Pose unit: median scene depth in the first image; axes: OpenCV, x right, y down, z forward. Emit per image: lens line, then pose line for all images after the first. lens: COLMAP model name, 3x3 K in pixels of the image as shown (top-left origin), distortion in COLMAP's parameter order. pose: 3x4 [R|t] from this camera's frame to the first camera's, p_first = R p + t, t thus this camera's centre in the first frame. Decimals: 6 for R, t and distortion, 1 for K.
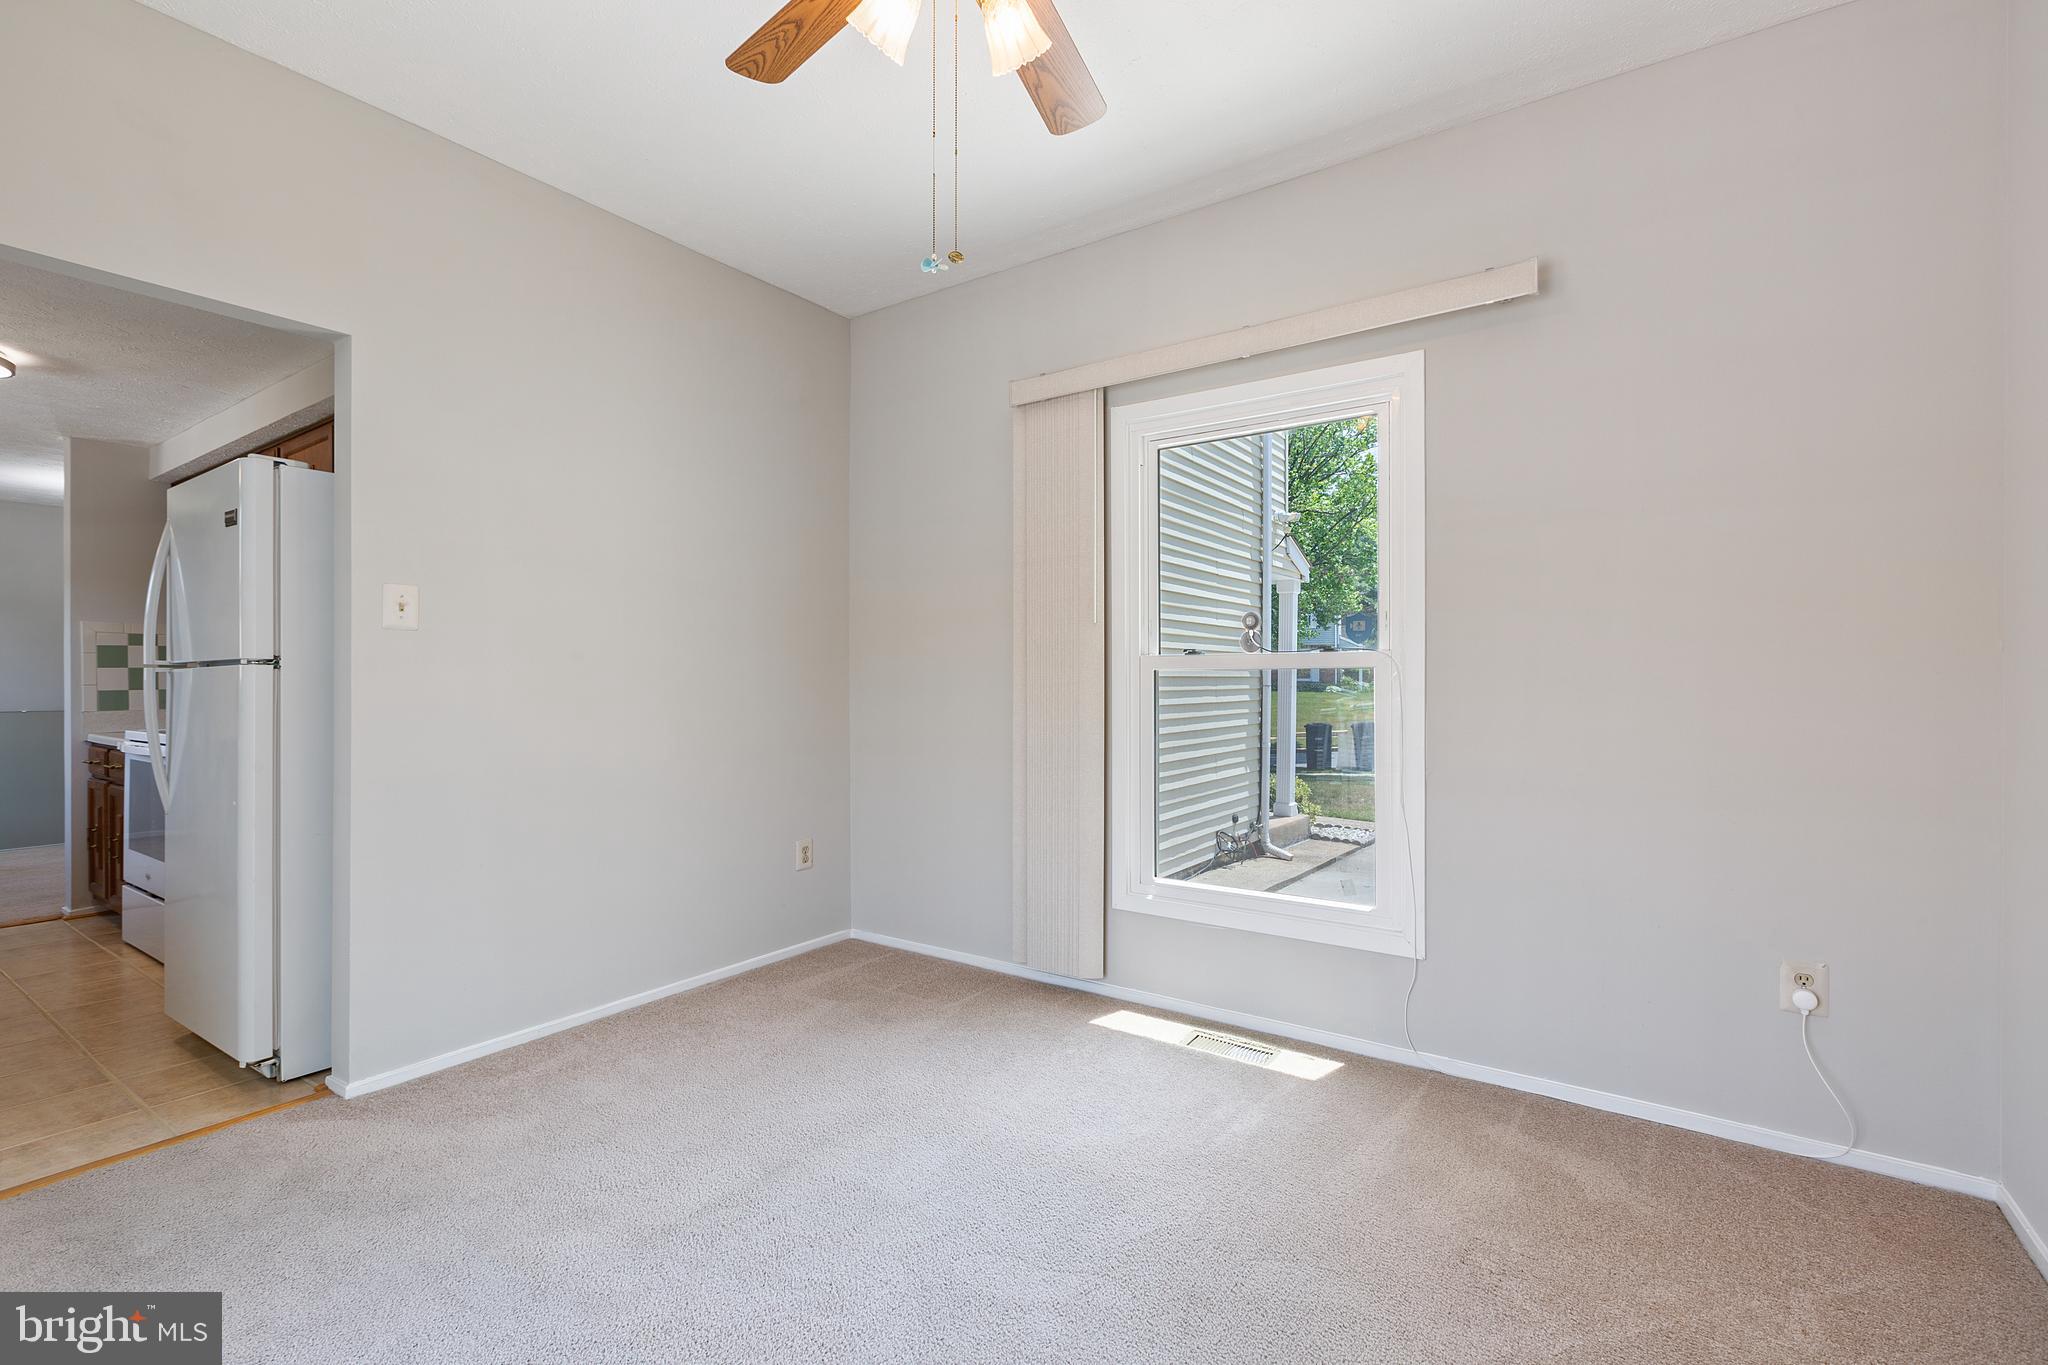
lens RADIAL K [[911.0, 0, 1017.8], [0, 911.0, 691.9], [0, 0, 1]] dist [-0.000508, -0.000126]
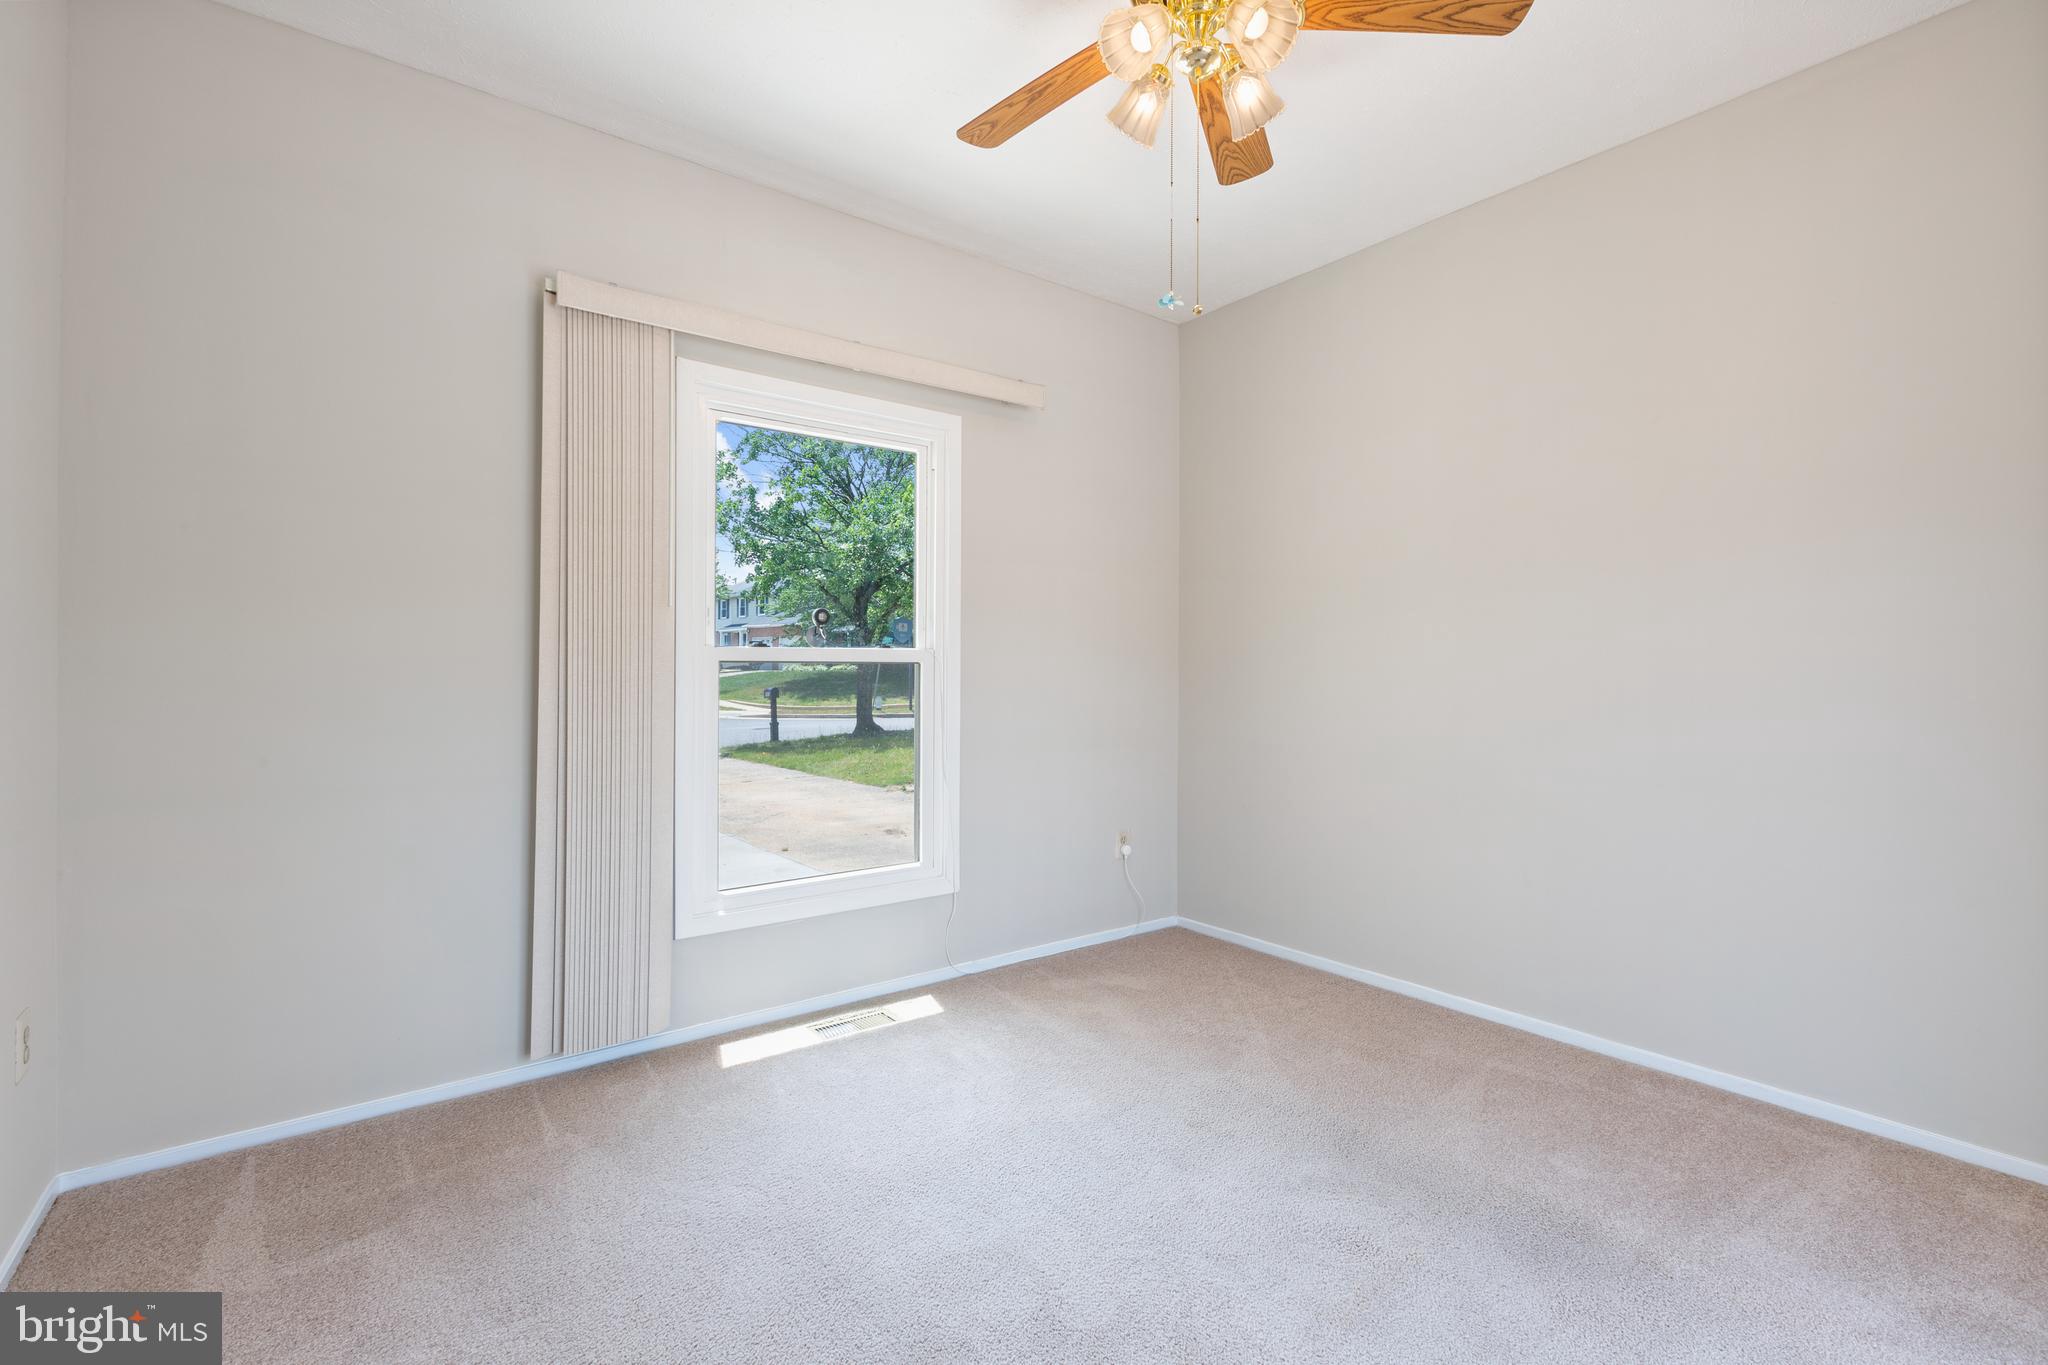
lens RADIAL K [[919.2, 0, 1021.0], [0, 919.2, 684.8], [0, 0, 1]] dist [0.001457, -0.000827]
pose [[0.302437, -0.014117, 0.953065, -0.724088], [0.012147, 0.999866, 0.010956, -0.010106], [-0.953092, 0.008263, 0.302568, 0.498728]]
